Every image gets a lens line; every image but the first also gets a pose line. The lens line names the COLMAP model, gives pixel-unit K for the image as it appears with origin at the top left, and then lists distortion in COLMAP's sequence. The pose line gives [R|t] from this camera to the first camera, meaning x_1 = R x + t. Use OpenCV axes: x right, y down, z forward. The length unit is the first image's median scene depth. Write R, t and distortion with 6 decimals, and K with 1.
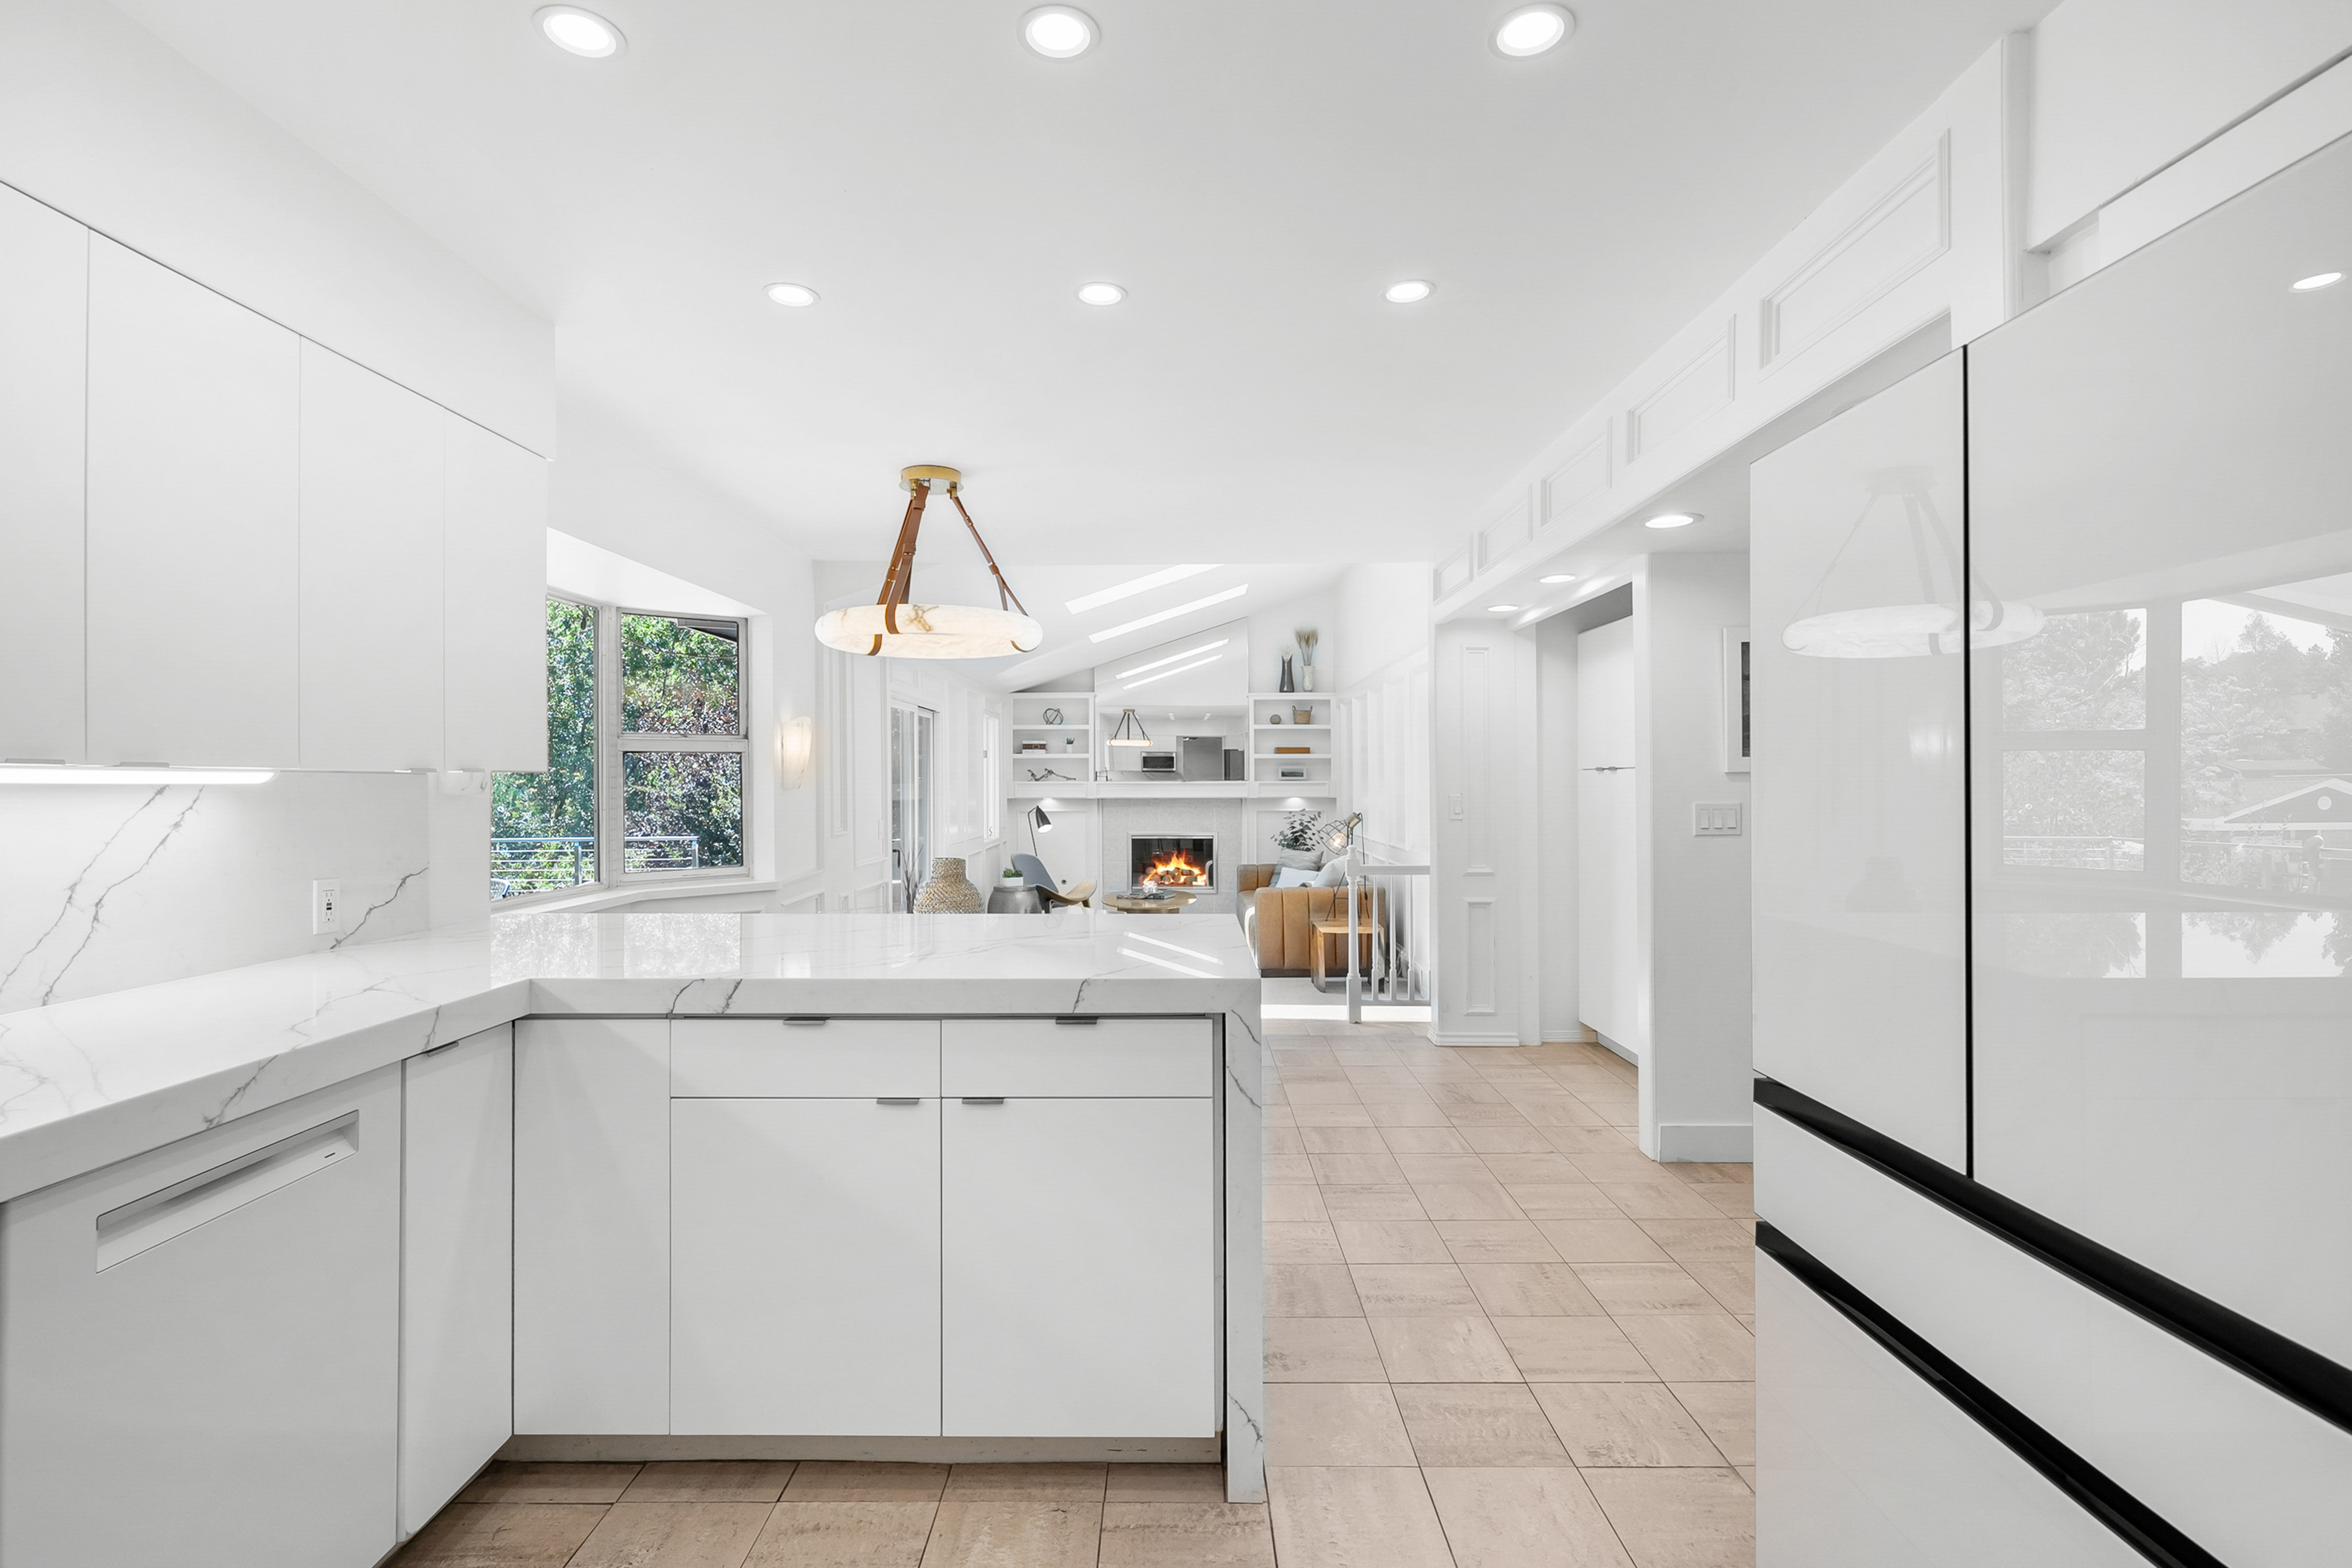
lens RADIAL K [[1083.7, 0, 1176.0], [0, 1083.7, 784.0], [0, 0, 1]] dist [-0.000144, -0.000008]
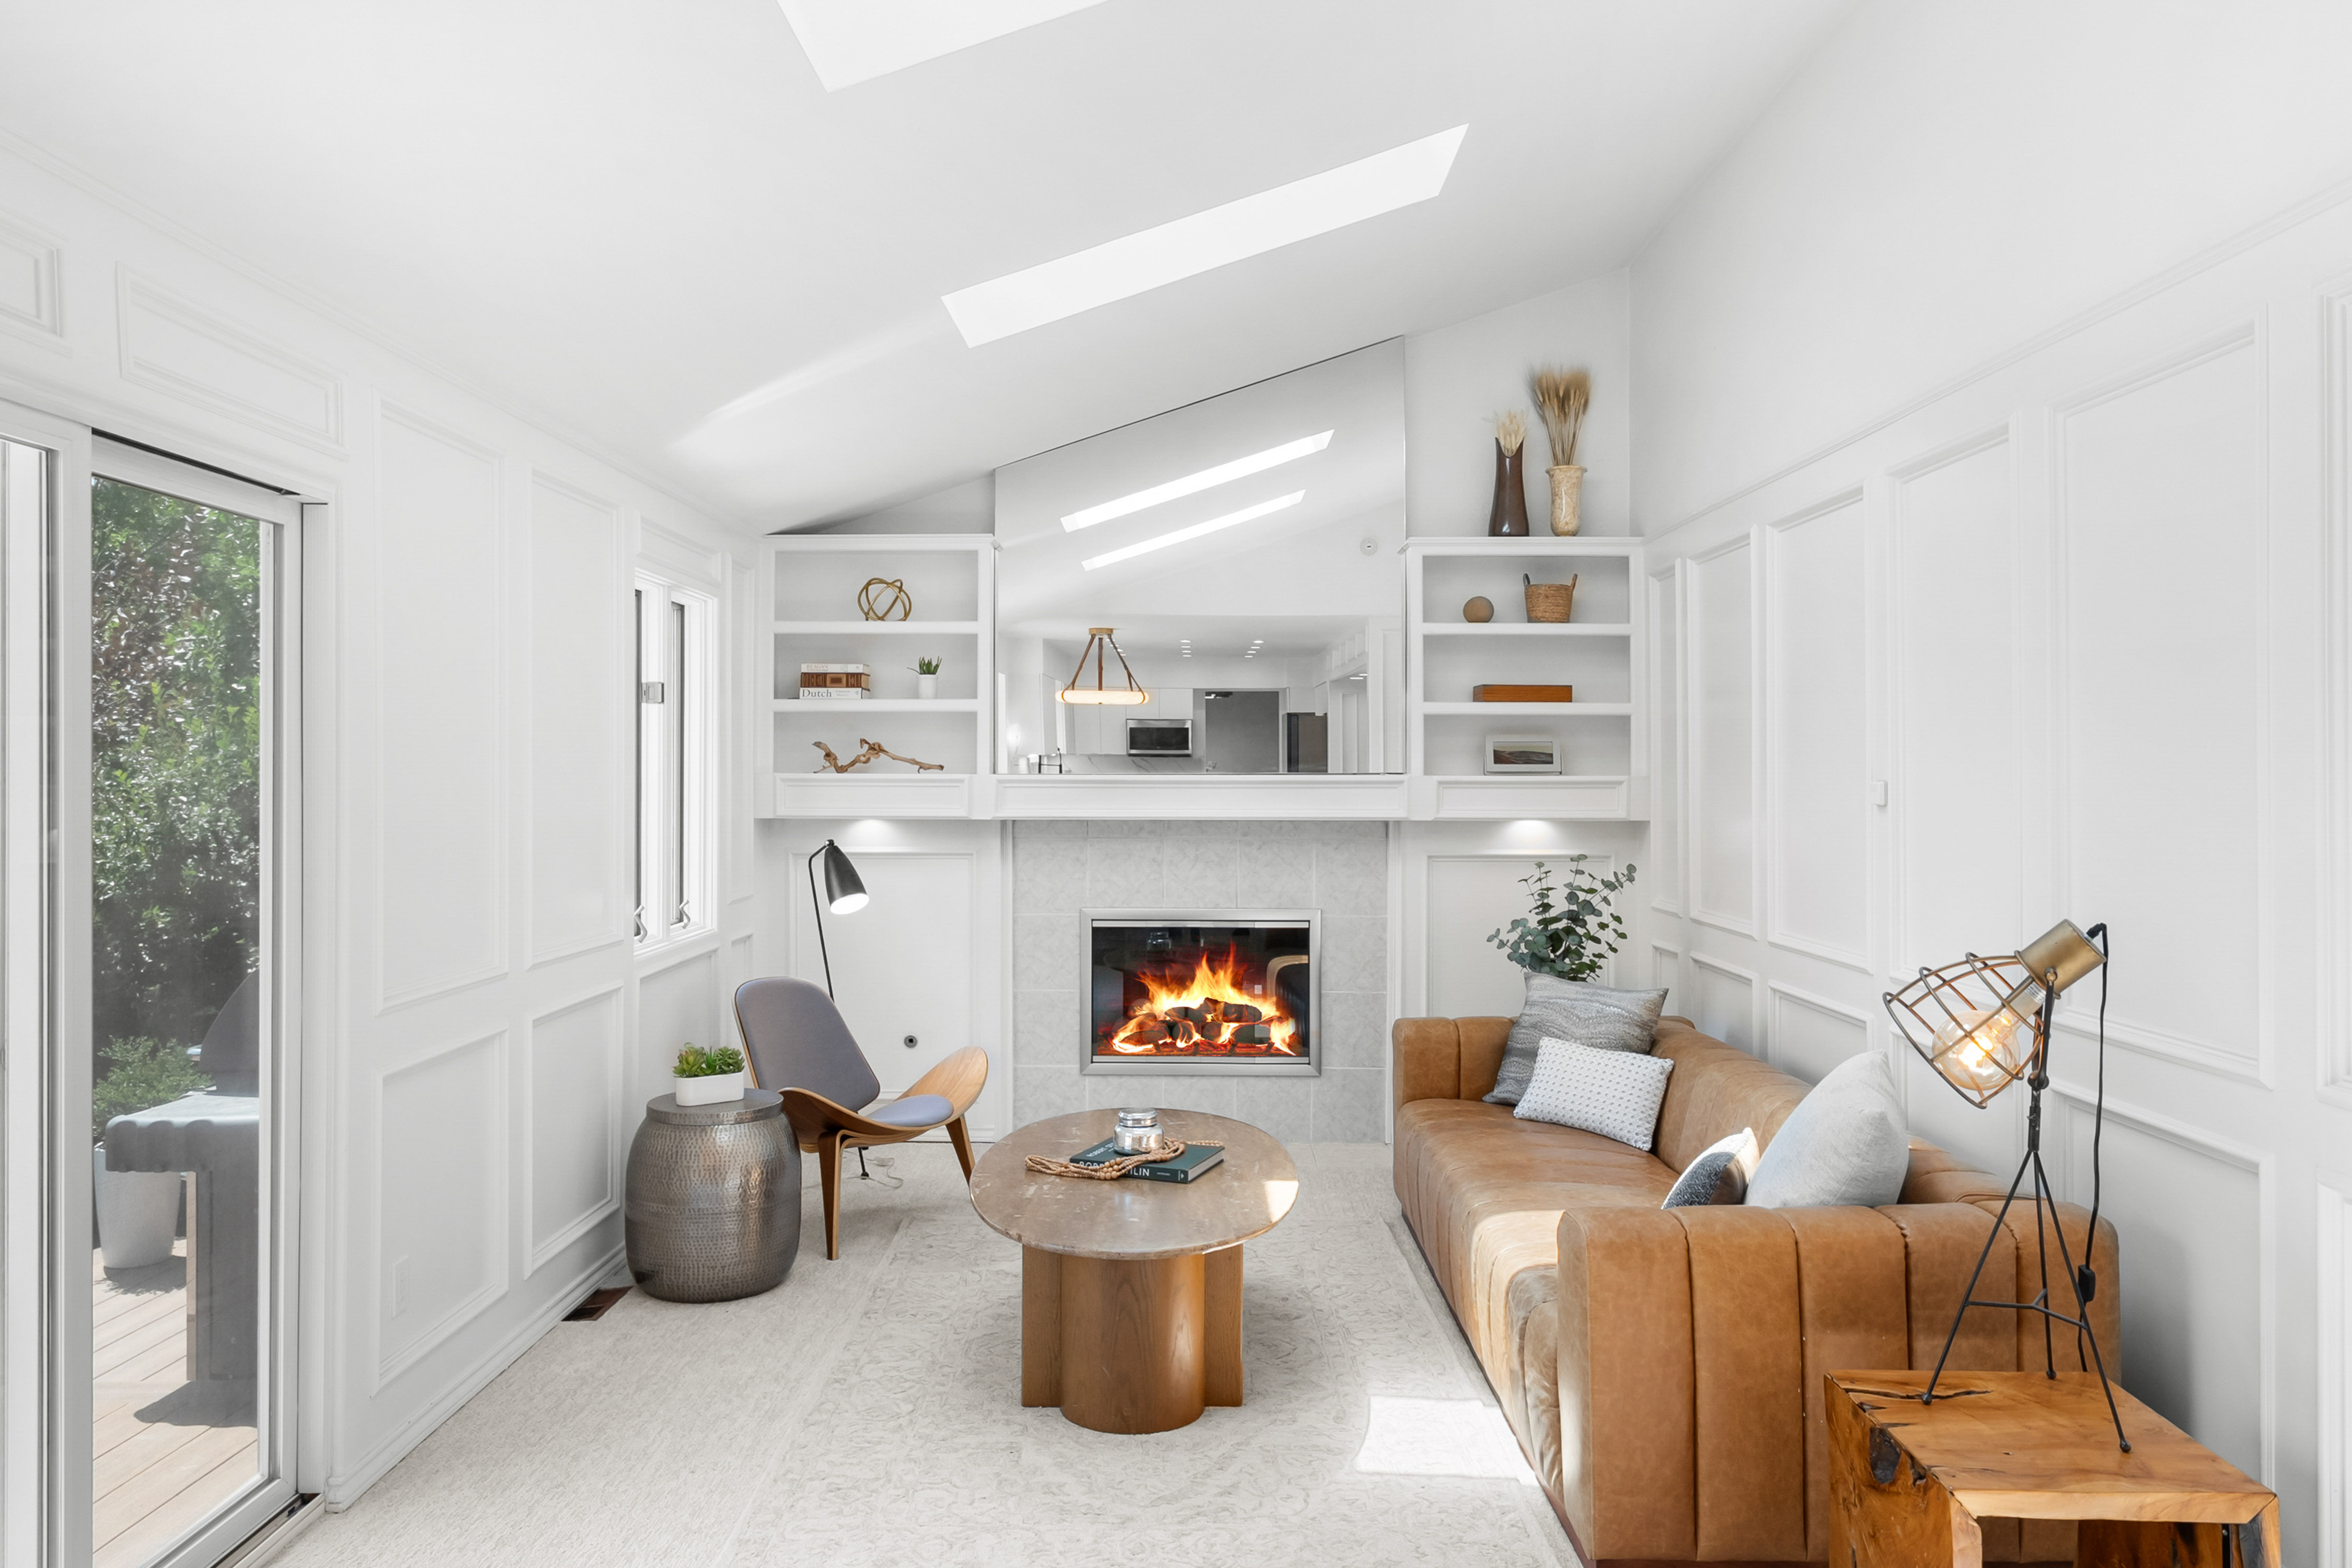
lens RADIAL K [[1625.7, 0, 1176.0], [0, 1625.7, 784.0], [0, 0, 1]] dist [-0.000253, -0.000063]
pose [[0.999983, 0.004208, -0.004074, -0.009943], [-0.004191, 0.999982, 0.004321, -0.001539], [0.004092, -0.004304, 0.999982, 0.439523]]
